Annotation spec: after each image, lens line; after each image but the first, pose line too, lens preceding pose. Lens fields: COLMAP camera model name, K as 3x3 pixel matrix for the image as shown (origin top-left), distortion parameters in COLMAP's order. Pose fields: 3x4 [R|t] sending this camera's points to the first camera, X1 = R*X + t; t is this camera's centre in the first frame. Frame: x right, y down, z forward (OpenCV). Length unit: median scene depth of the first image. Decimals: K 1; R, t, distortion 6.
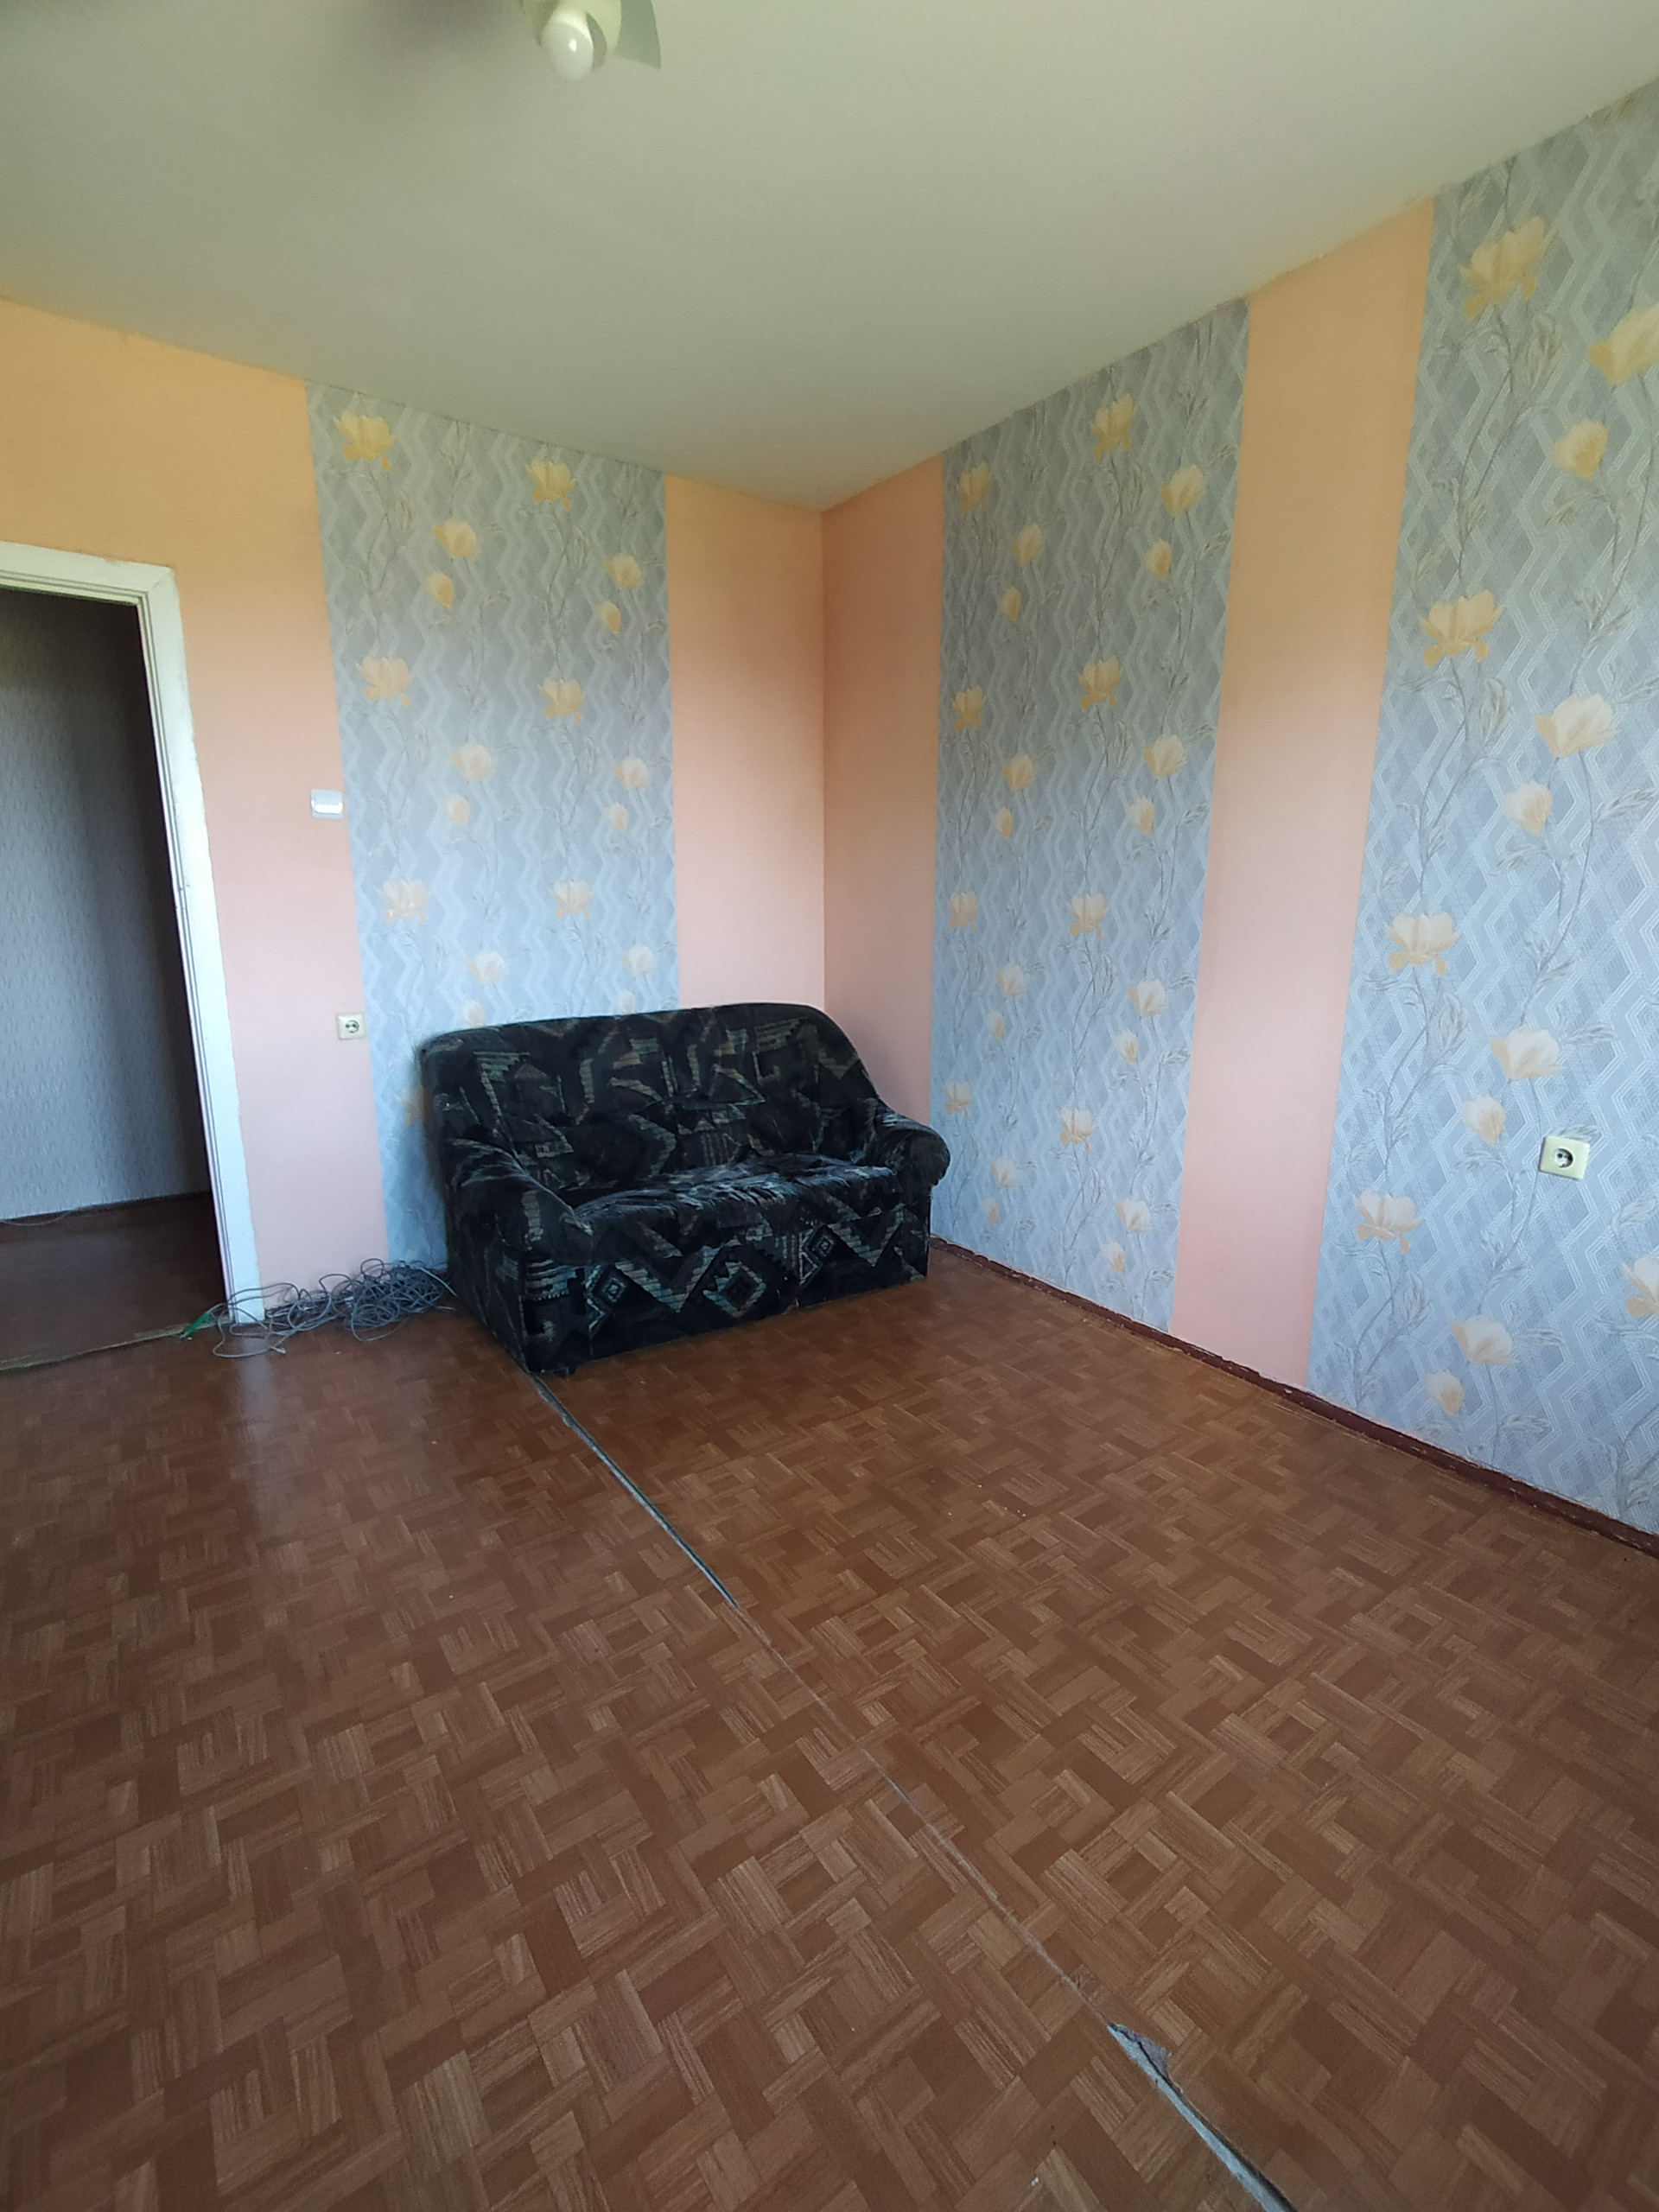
lens RADIAL K [[947.4, 0, 829.5], [0, 947.4, 1106.0], [0, 0, 1]] dist [-0.002088, 0.004160]
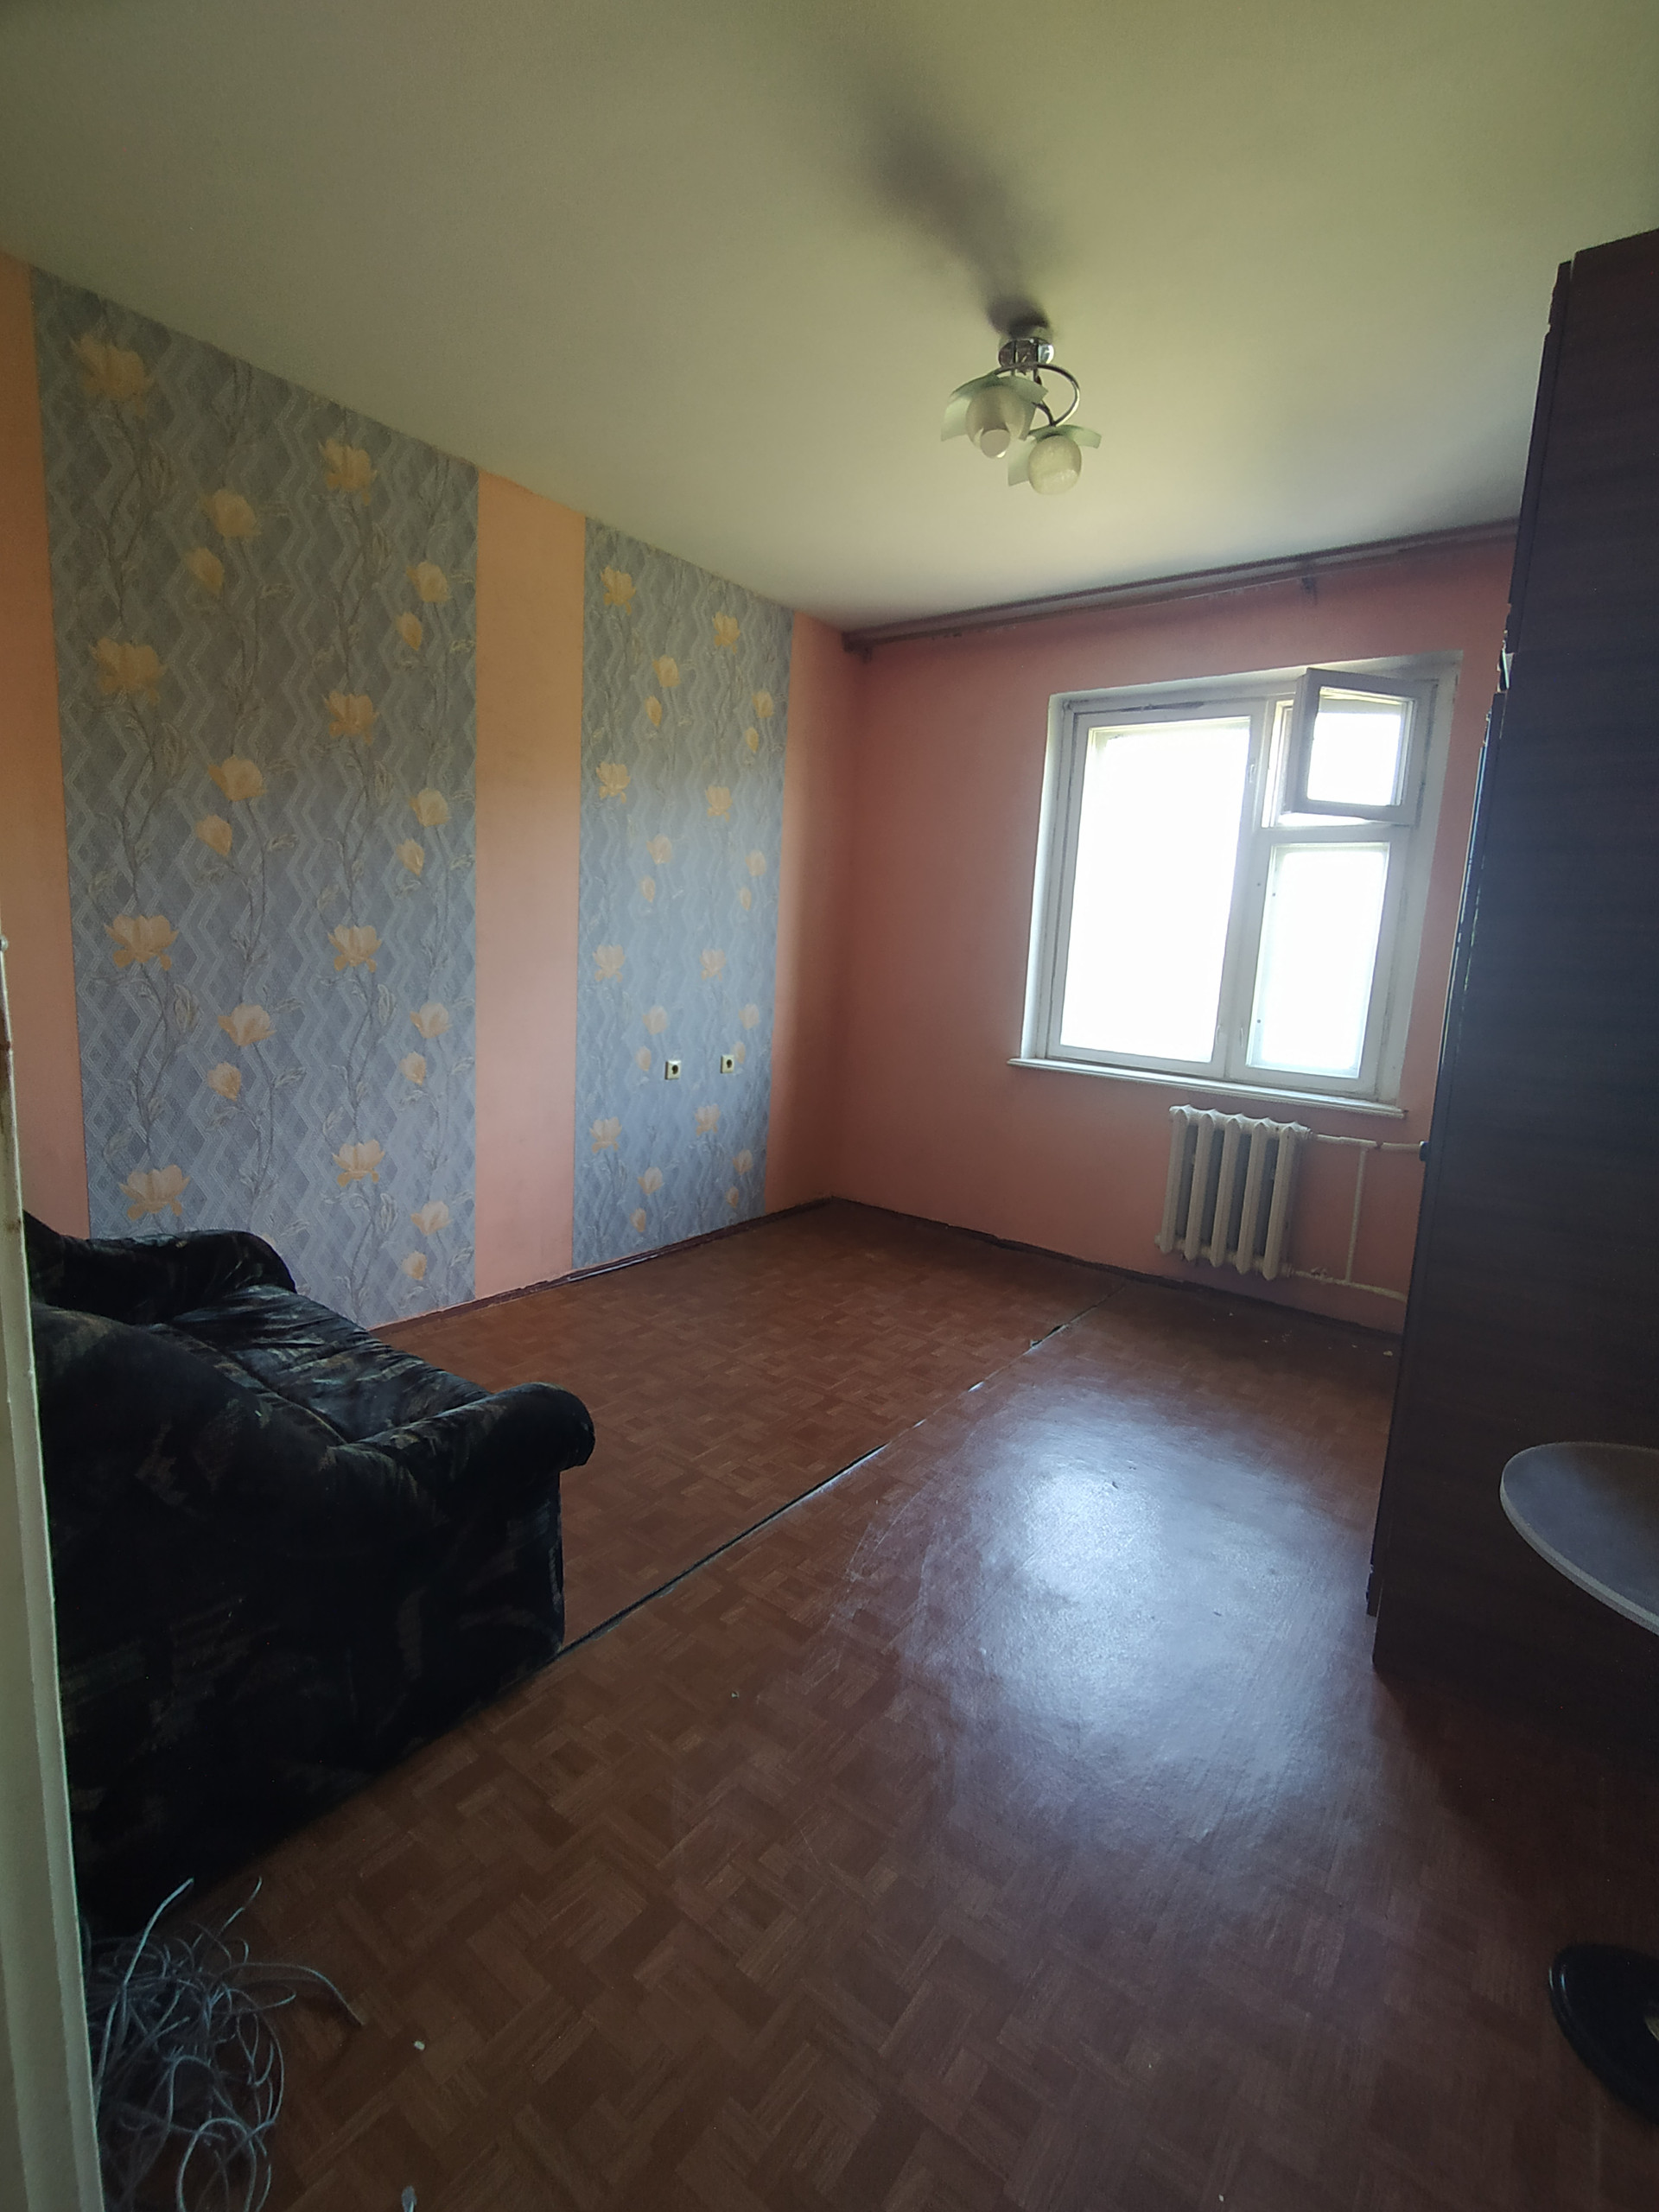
lens RADIAL K [[1007.0, 0, 840.7], [0, 1007.0, 1098.2], [0, 0, 1]] dist [-0.002639, 0.006037]
pose [[-0.264250, -0.184677, 0.946608, -0.952390], [0.153001, 0.961040, 0.230203, -0.231445], [-0.952241, 0.205664, -0.225699, 0.852432]]
